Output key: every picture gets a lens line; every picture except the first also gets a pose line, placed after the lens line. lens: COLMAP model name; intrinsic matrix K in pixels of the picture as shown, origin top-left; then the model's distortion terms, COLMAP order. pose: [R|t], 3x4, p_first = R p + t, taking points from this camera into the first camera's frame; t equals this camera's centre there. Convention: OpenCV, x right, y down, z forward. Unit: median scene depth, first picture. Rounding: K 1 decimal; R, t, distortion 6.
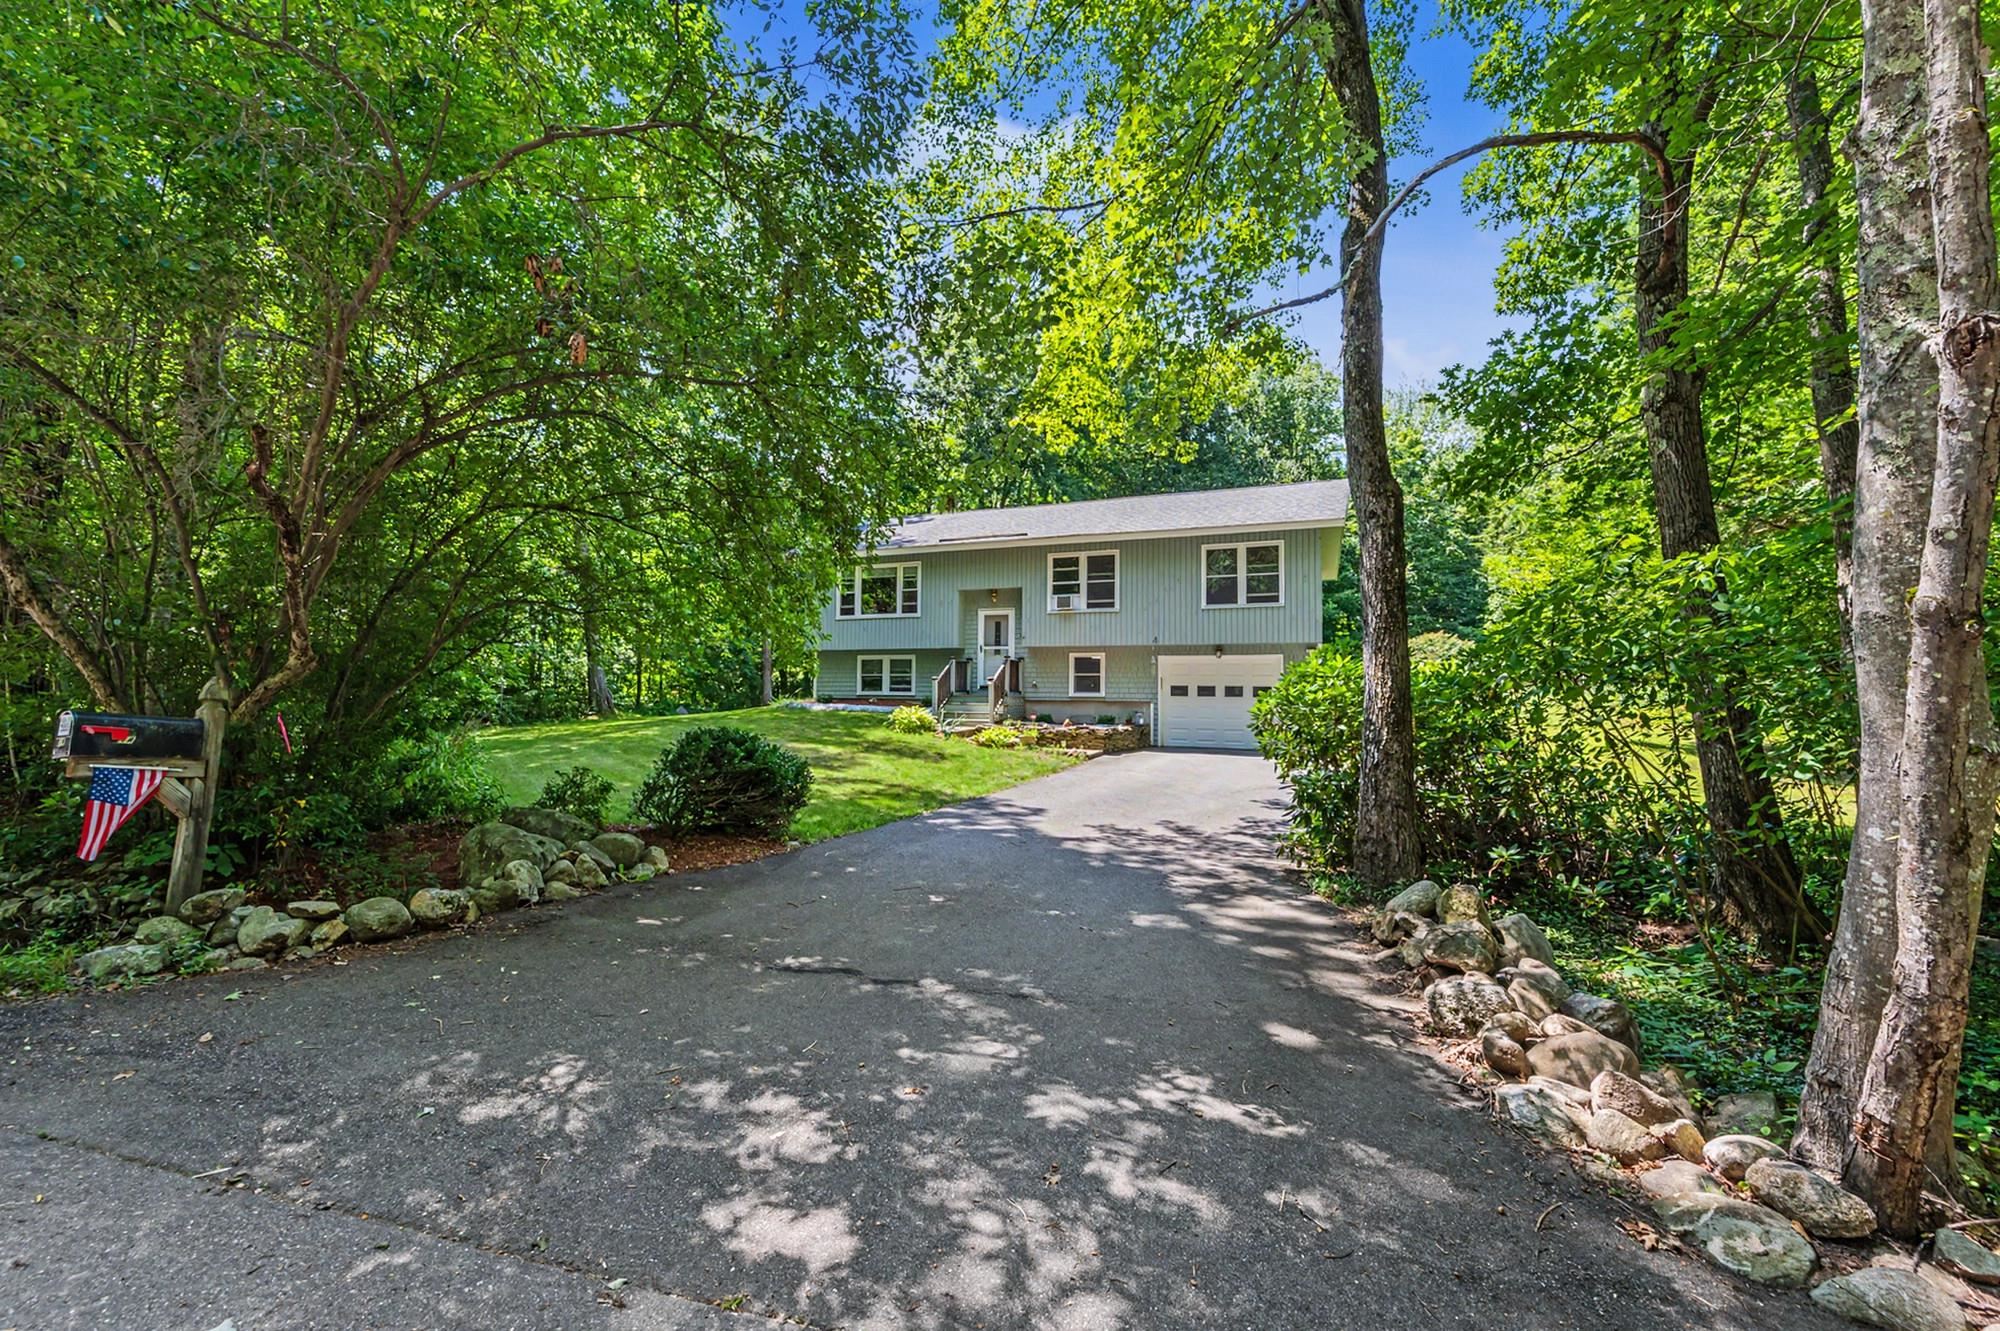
lens RADIAL K [[841.2, 0, 1003.0], [0, 841.2, 667.6], [0, 0, 1]] dist [-0.011405, -0.000443]
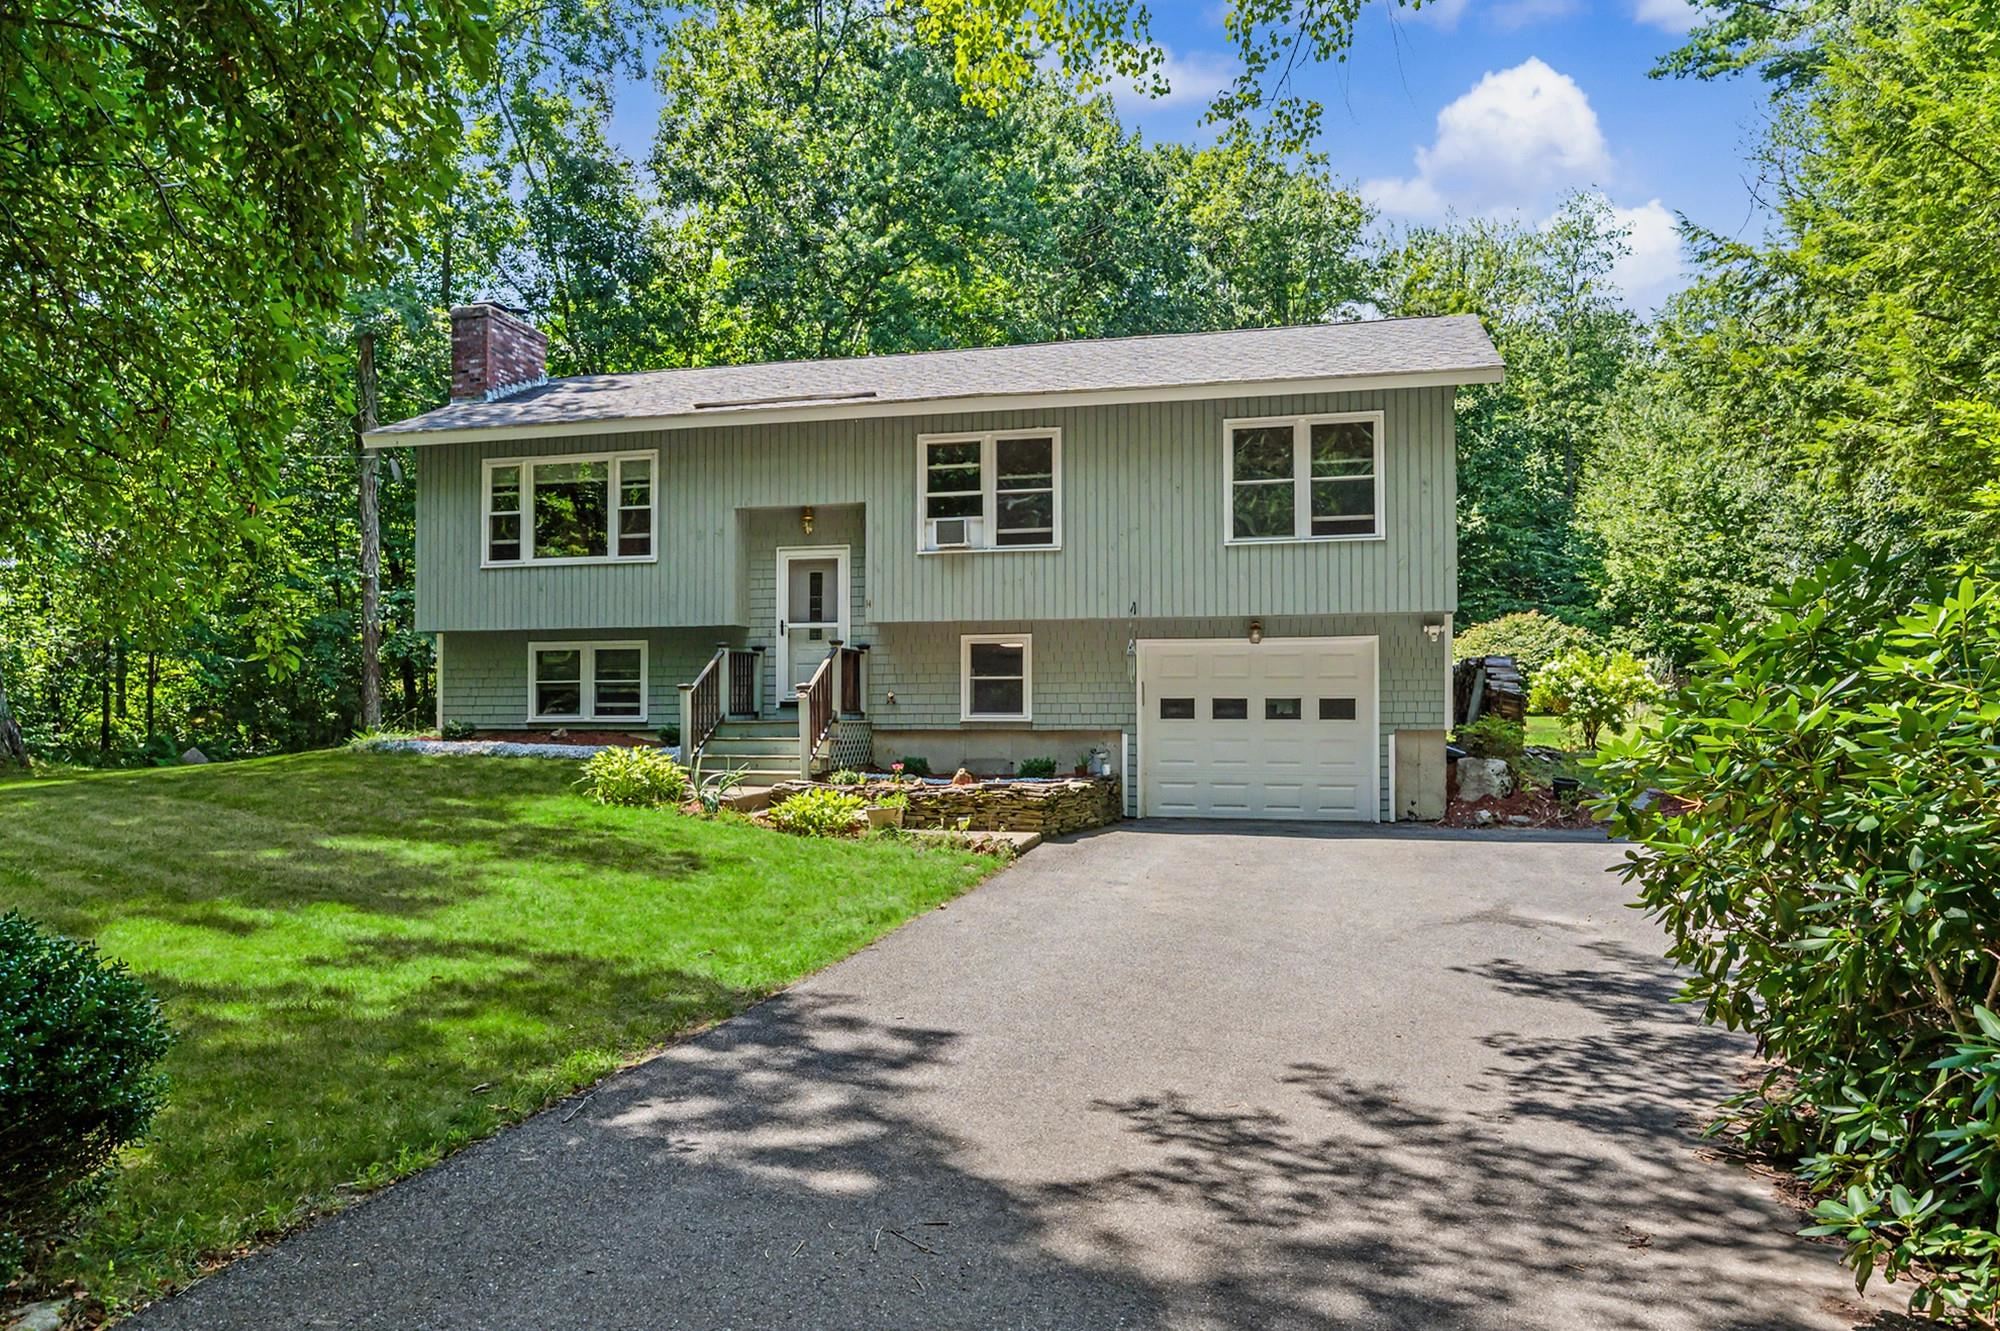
lens RADIAL K [[1349.9, 0, 992.4], [0, 1349.9, 671.5], [0, 0, 1]] dist [0.005580, 0.000138]
pose [[0.991550, -0.004164, 0.129659, -0.006890], [0.004595, 0.999985, -0.003027, 0.007057], [-0.129644, 0.003597, 0.991554, 0.205832]]
